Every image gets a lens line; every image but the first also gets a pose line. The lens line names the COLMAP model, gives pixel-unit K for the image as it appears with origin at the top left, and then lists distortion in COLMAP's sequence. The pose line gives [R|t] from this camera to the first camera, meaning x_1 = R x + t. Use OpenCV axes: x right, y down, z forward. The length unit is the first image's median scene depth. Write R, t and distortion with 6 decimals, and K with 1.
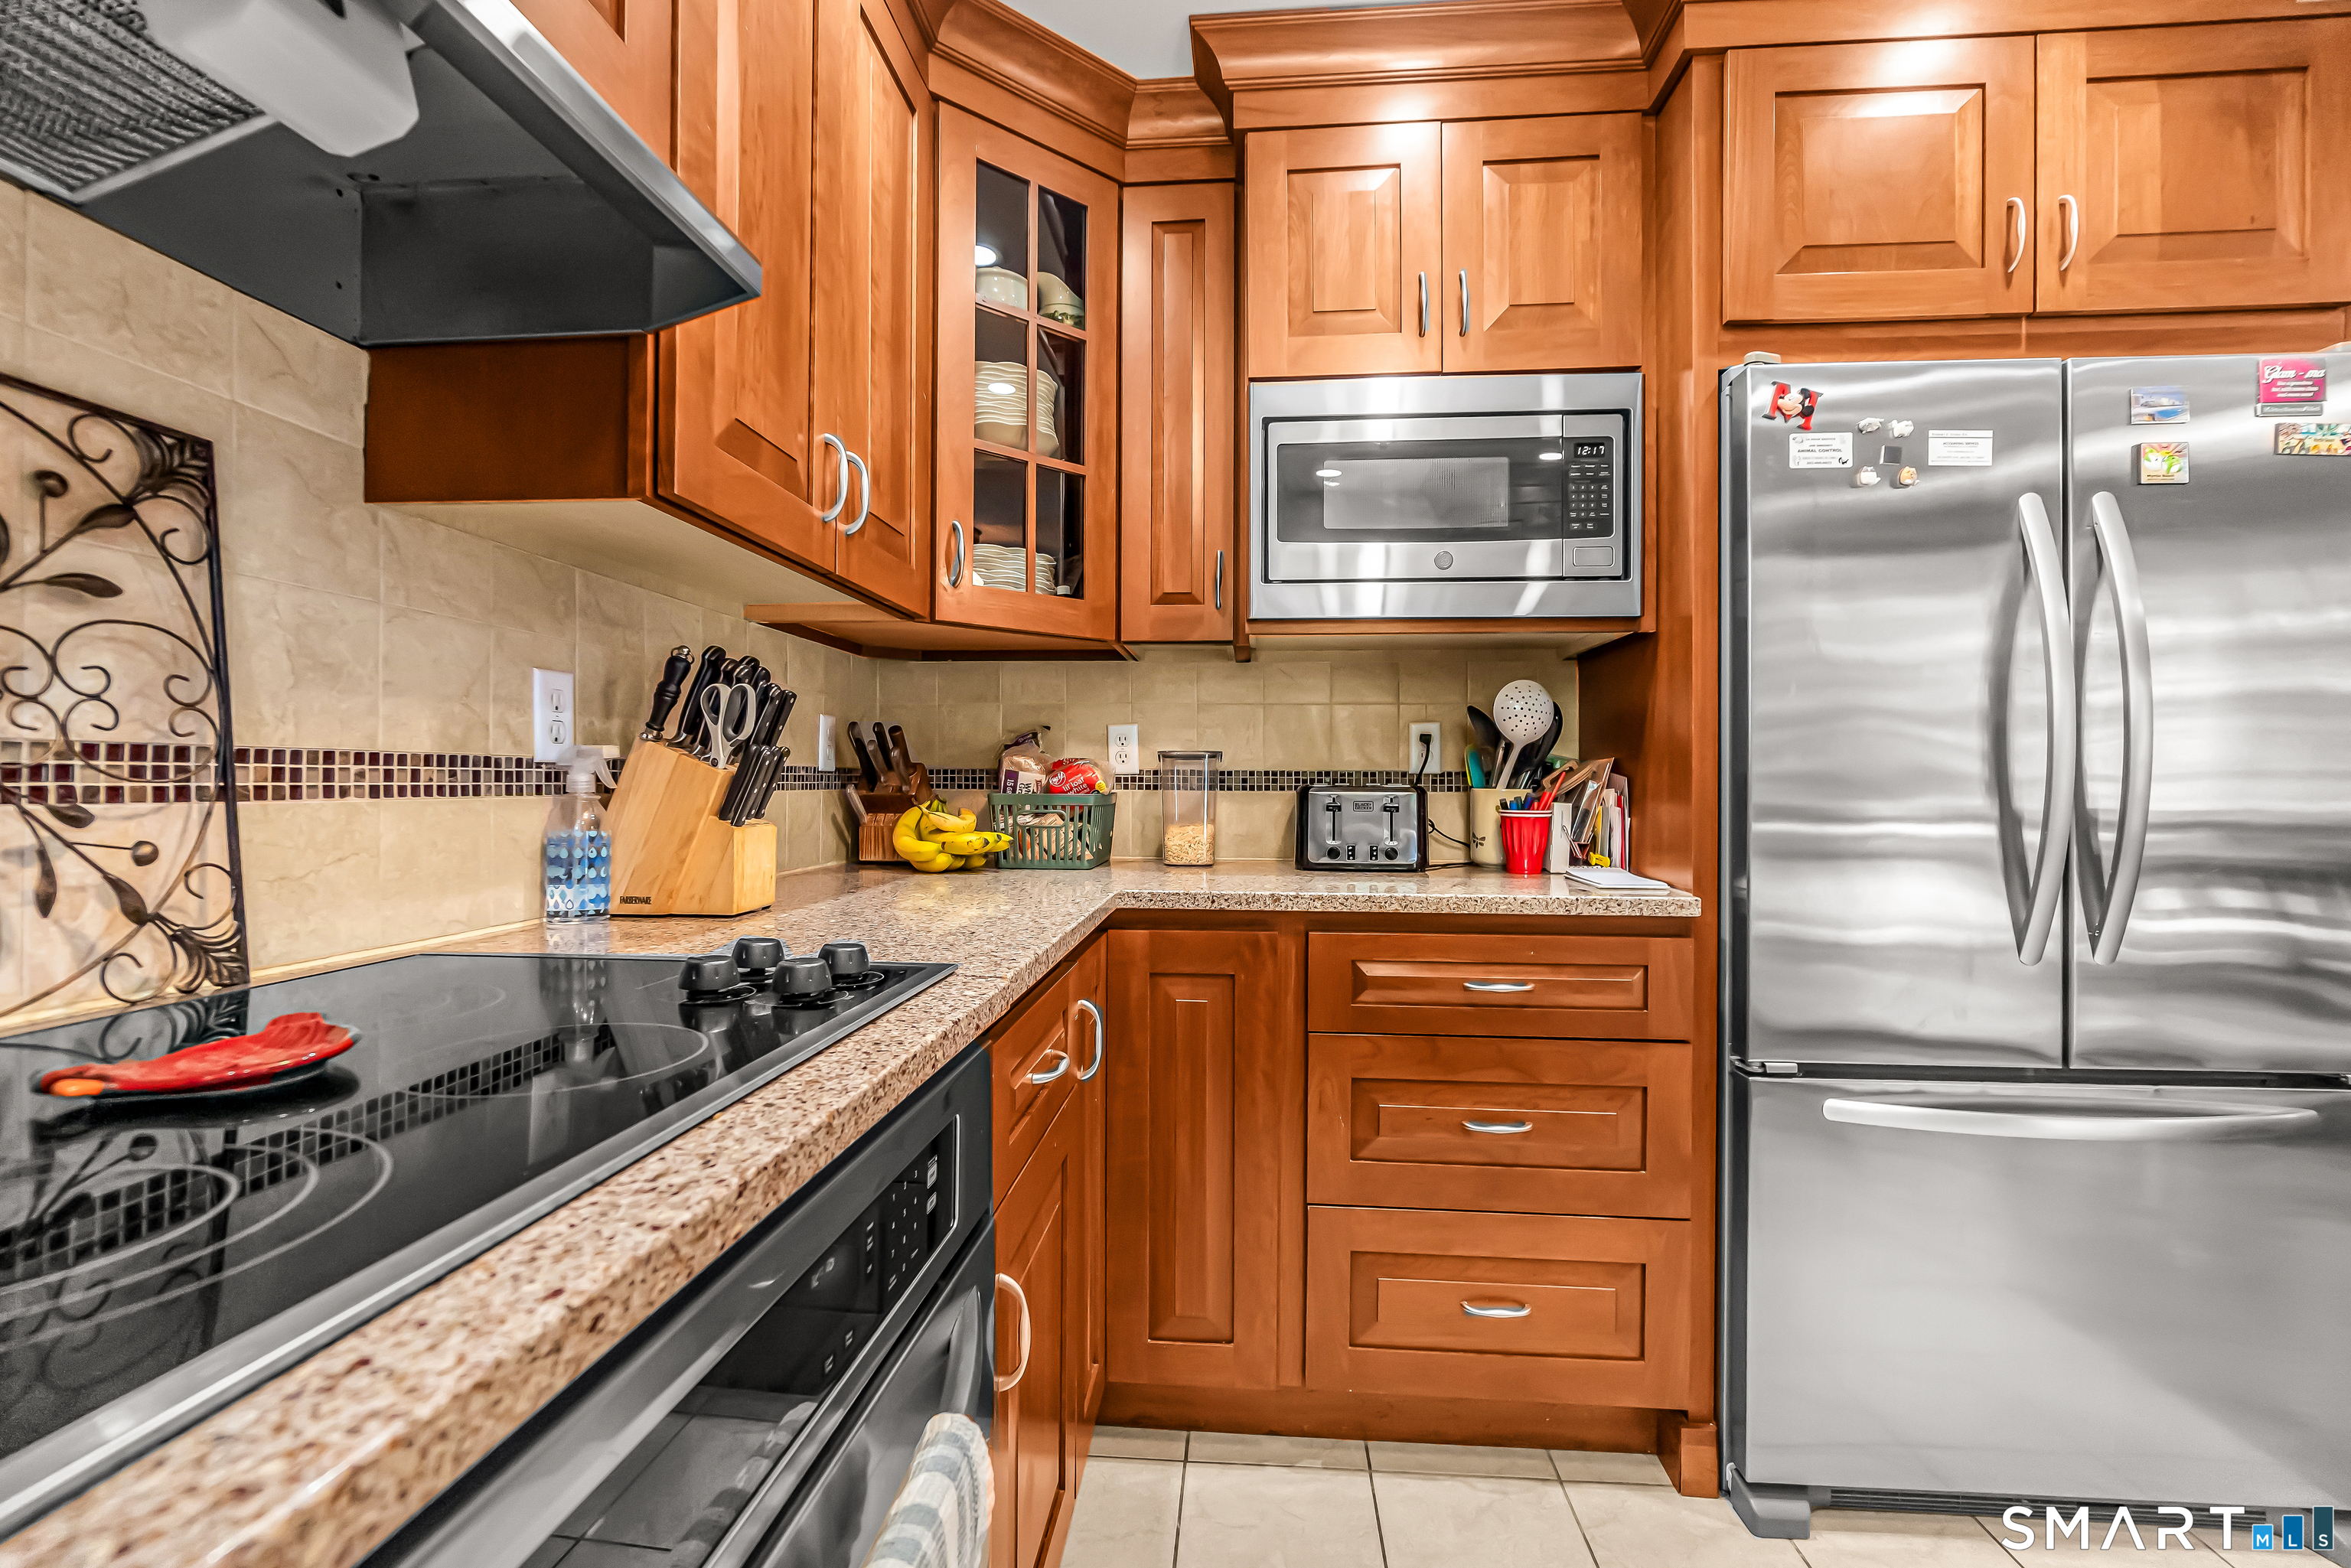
lens RADIAL K [[1021.0, 0, 1179.8], [0, 1021.0, 780.6], [0, 0, 1]] dist [-0.005026, 0.000518]
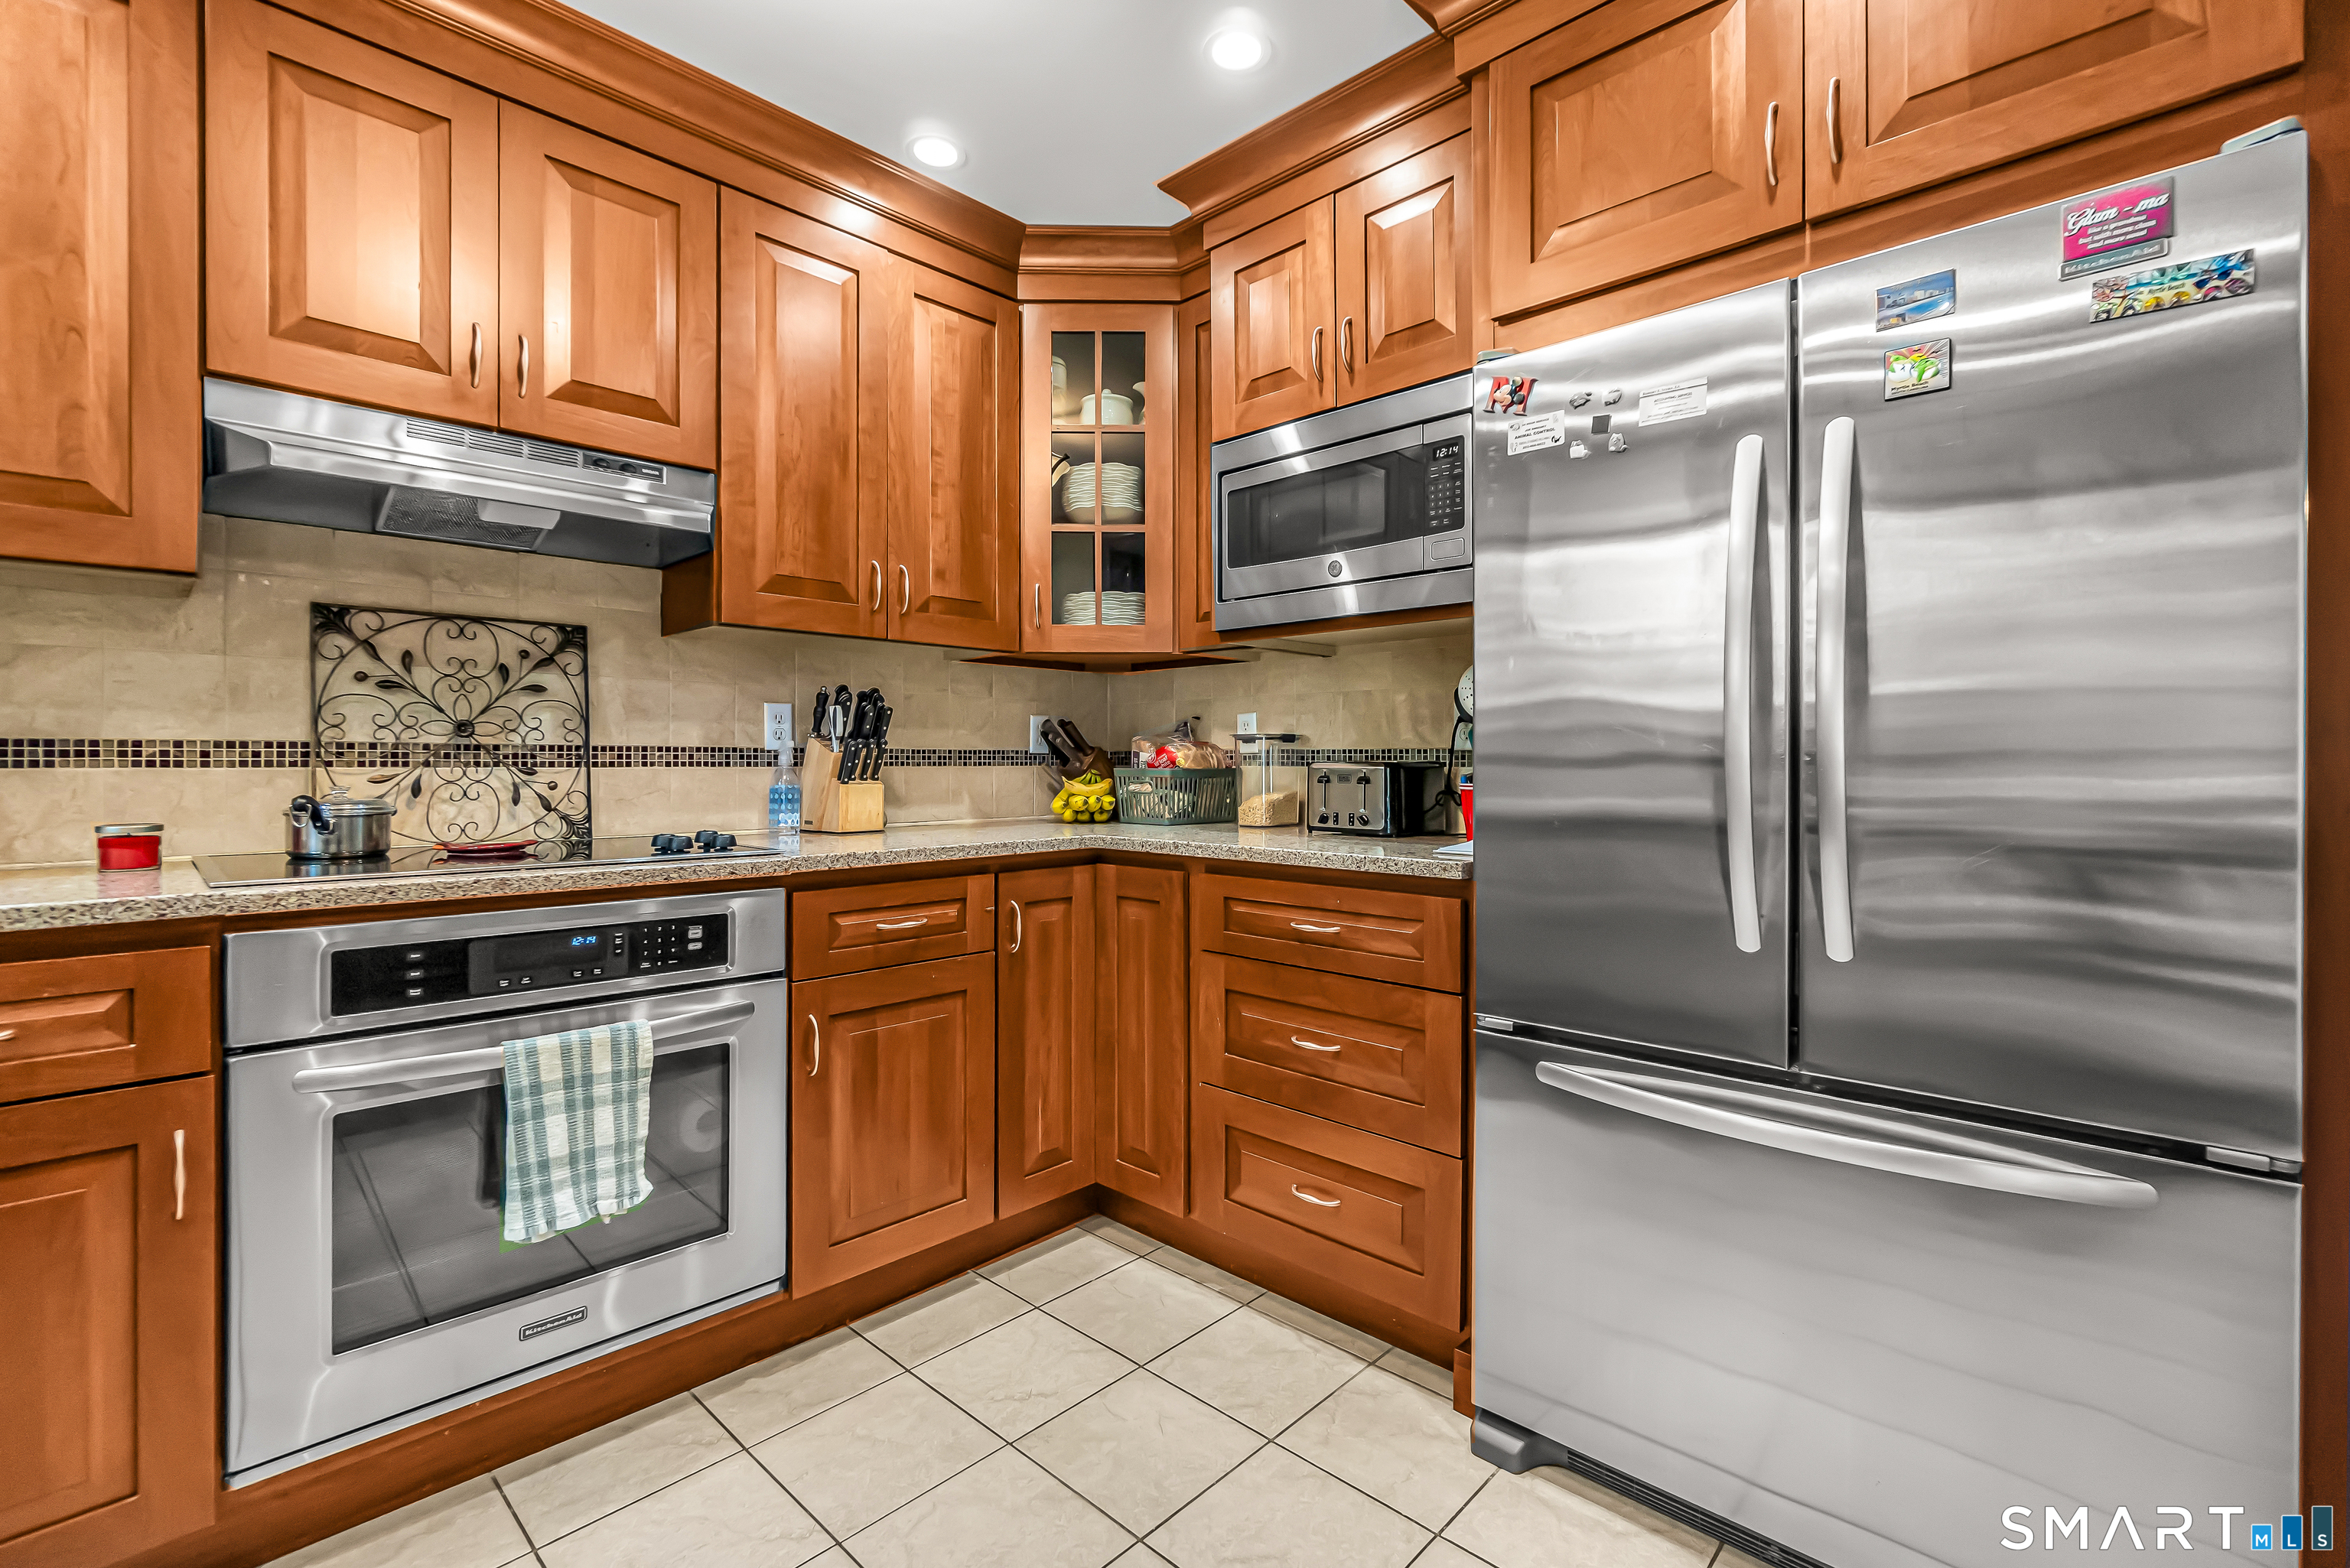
lens RADIAL K [[1020.5, 0, 1167.2], [0, 1020.5, 769.6], [0, 0, 1]] dist [-0.005026, 0.000518]
pose [[0.777278, 0.000555, -0.629157, 1.183335], [0.003448, 0.999981, 0.005142, 0.012177], [0.629148, -0.006166, 0.777261, -0.047633]]
